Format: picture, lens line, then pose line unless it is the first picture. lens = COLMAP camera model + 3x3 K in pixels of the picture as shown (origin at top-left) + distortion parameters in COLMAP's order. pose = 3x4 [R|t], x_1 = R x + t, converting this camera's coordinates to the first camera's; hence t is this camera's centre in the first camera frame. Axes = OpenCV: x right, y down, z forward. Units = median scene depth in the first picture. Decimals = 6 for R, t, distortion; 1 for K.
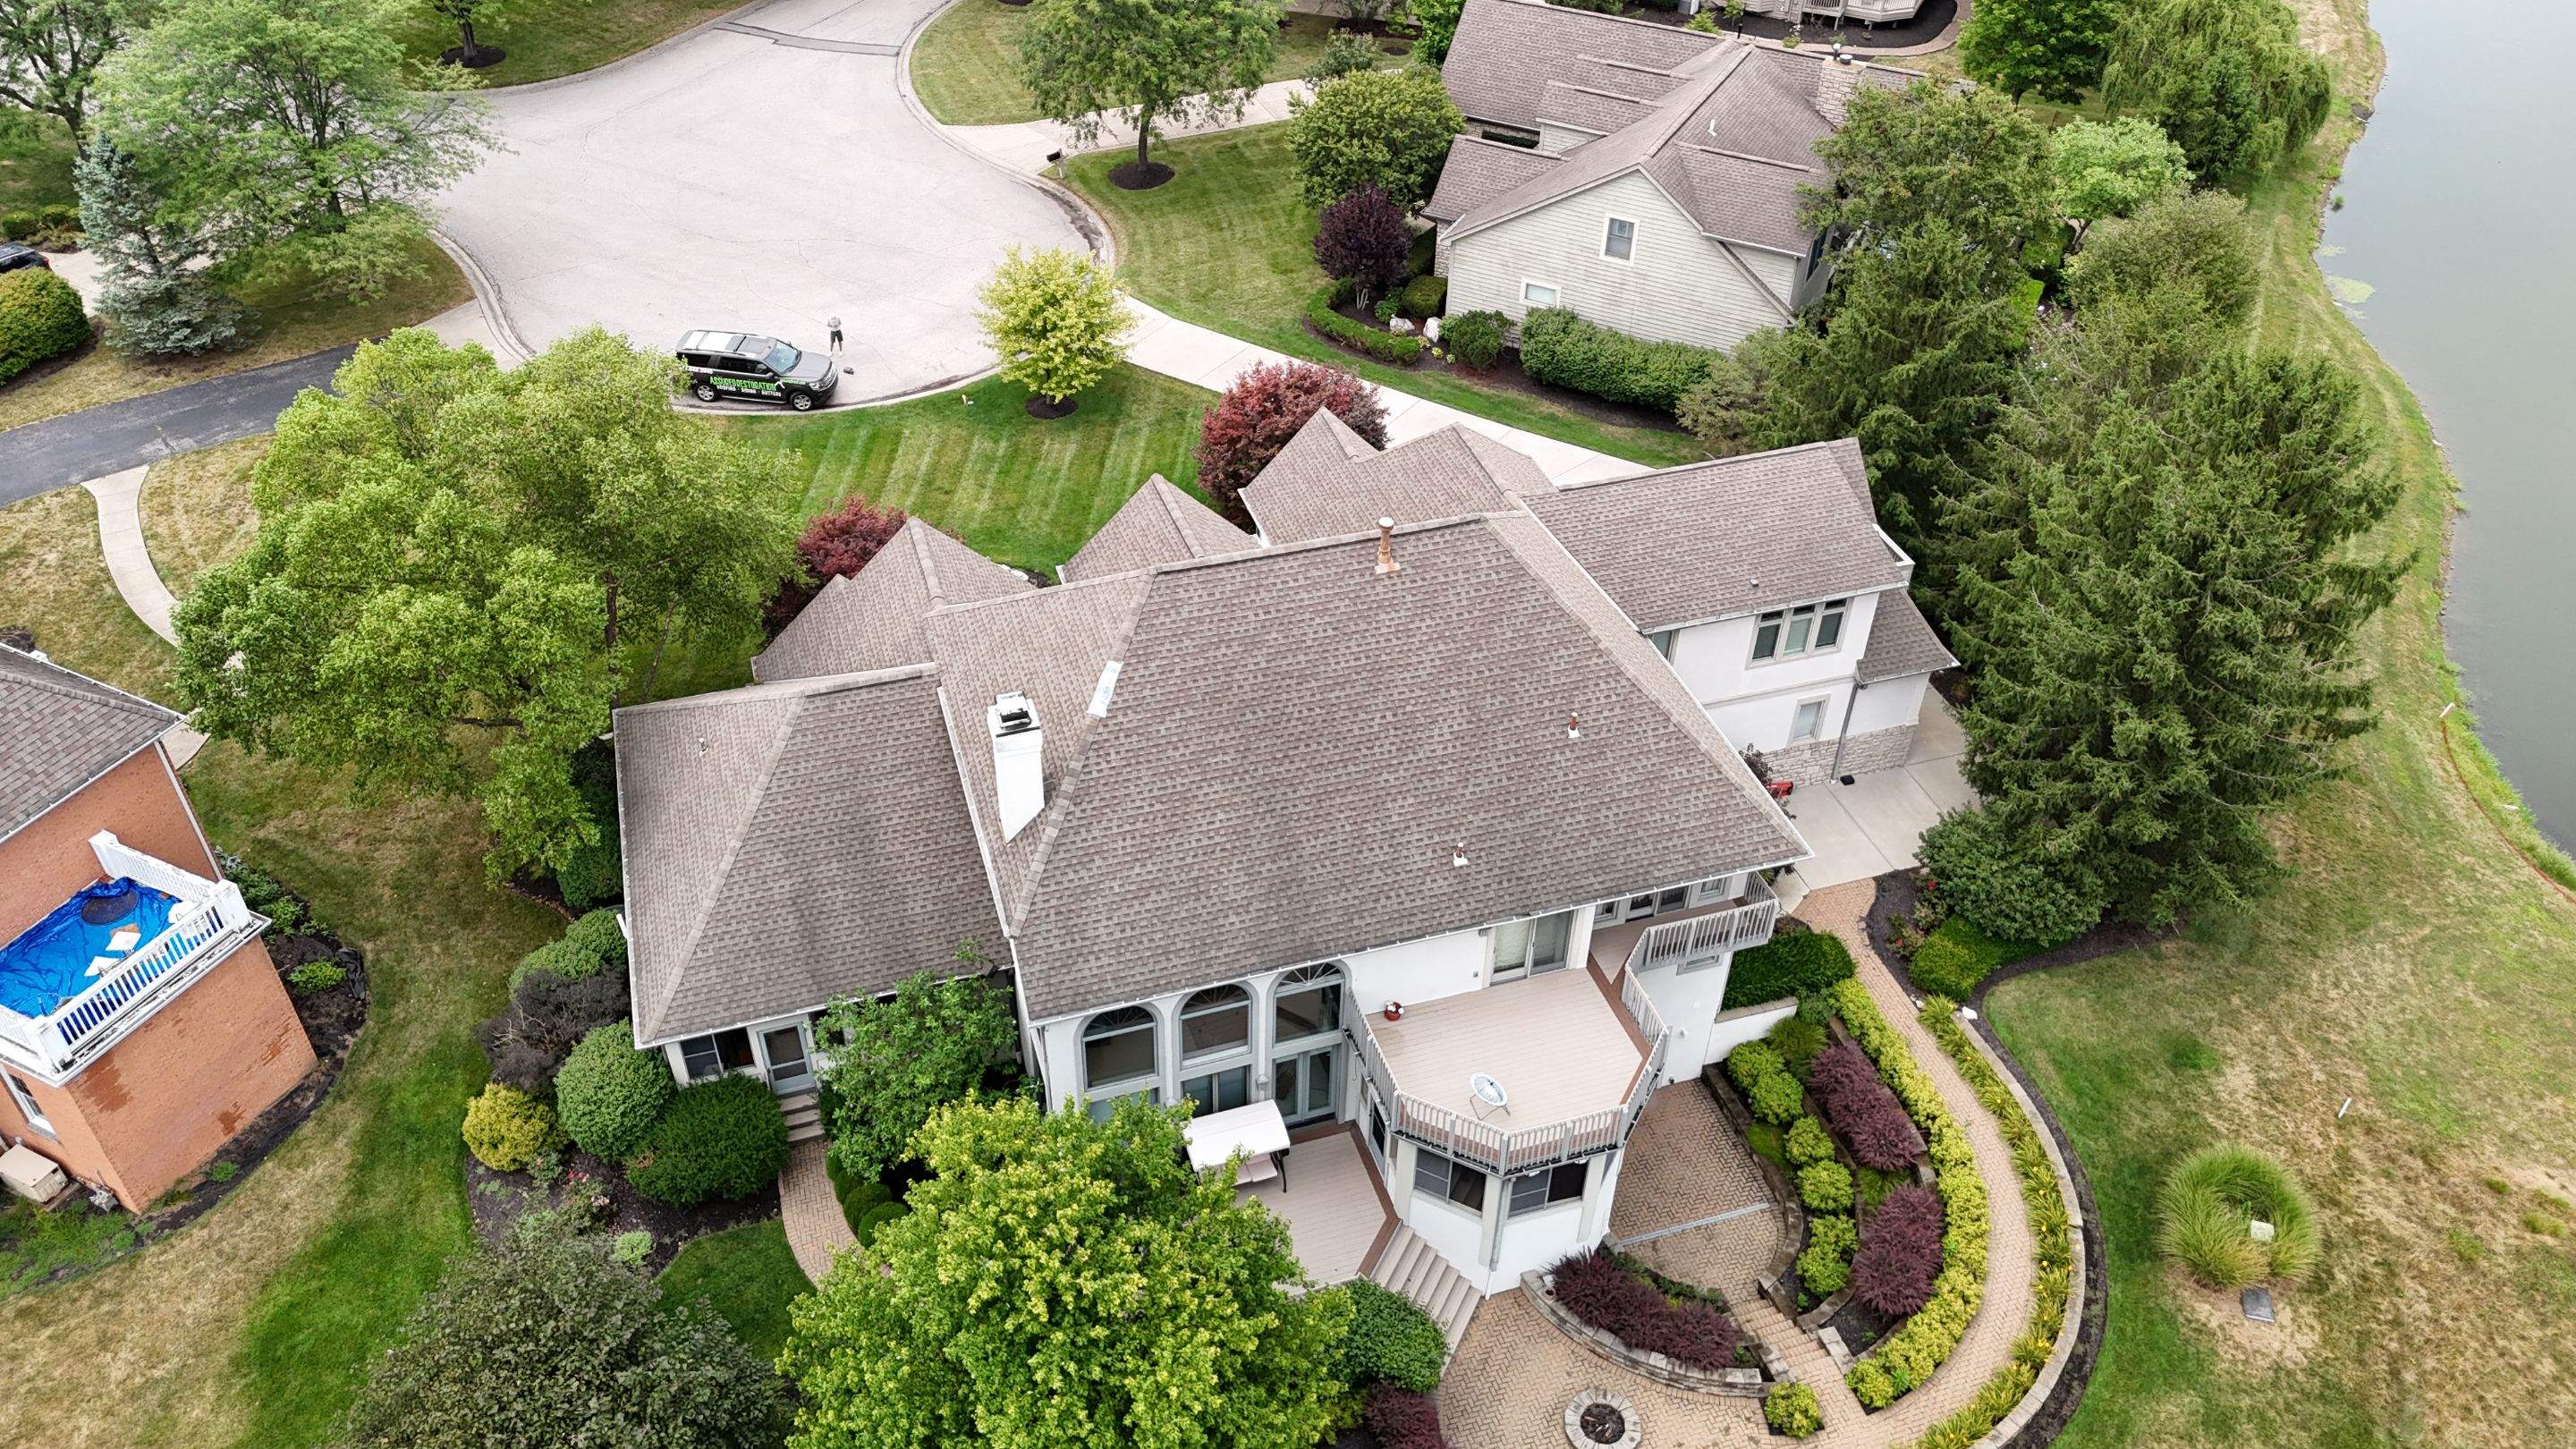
lens RADIAL K [[1894.6, 0, 1290.2], [0, 1894.6, 706.3], [0, 0, 1]] dist [0.069214, -0.059327]
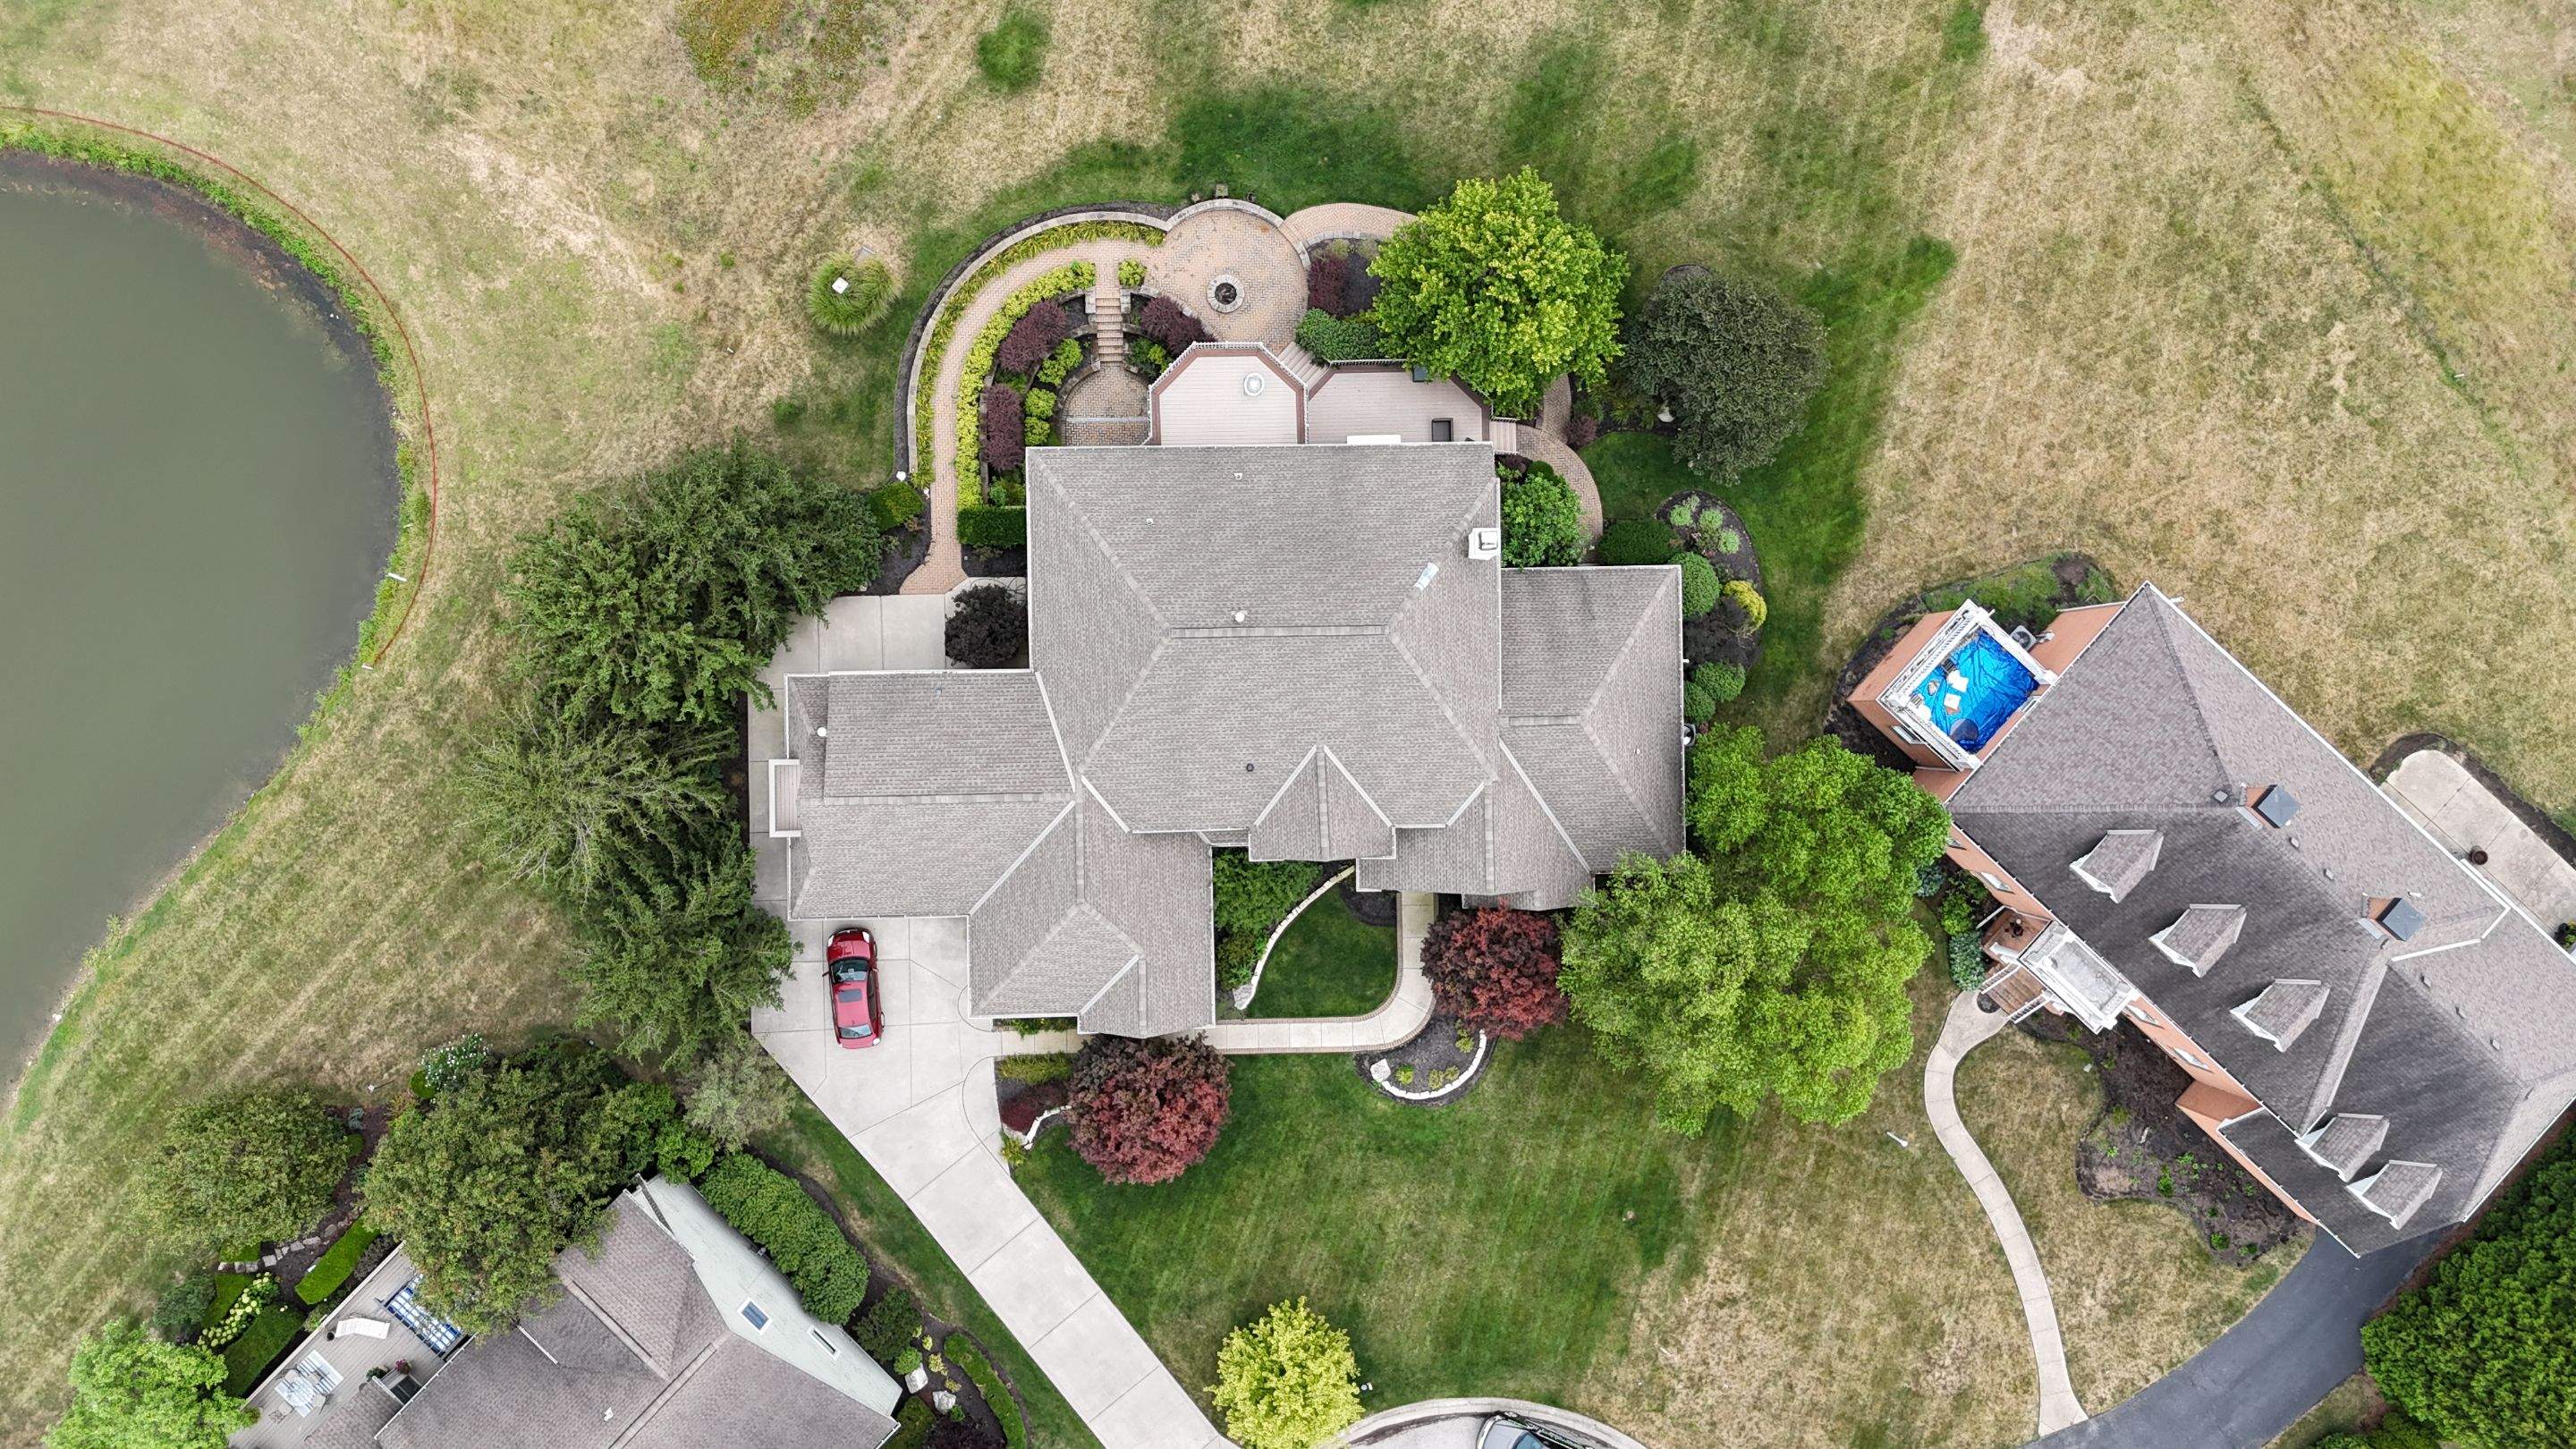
lens RADIAL K [[1894.6, 0, 1277.7], [0, 1894.6, 716.9], [0, 0, 1]] dist [0.069214, -0.059327]
pose [[-0.957296, -0.286355, -0.039806, 0.053384], [0.148840, -0.606185, 0.781272, -1.238275], [-0.247851, 0.741984, 0.622920, 0.058669]]
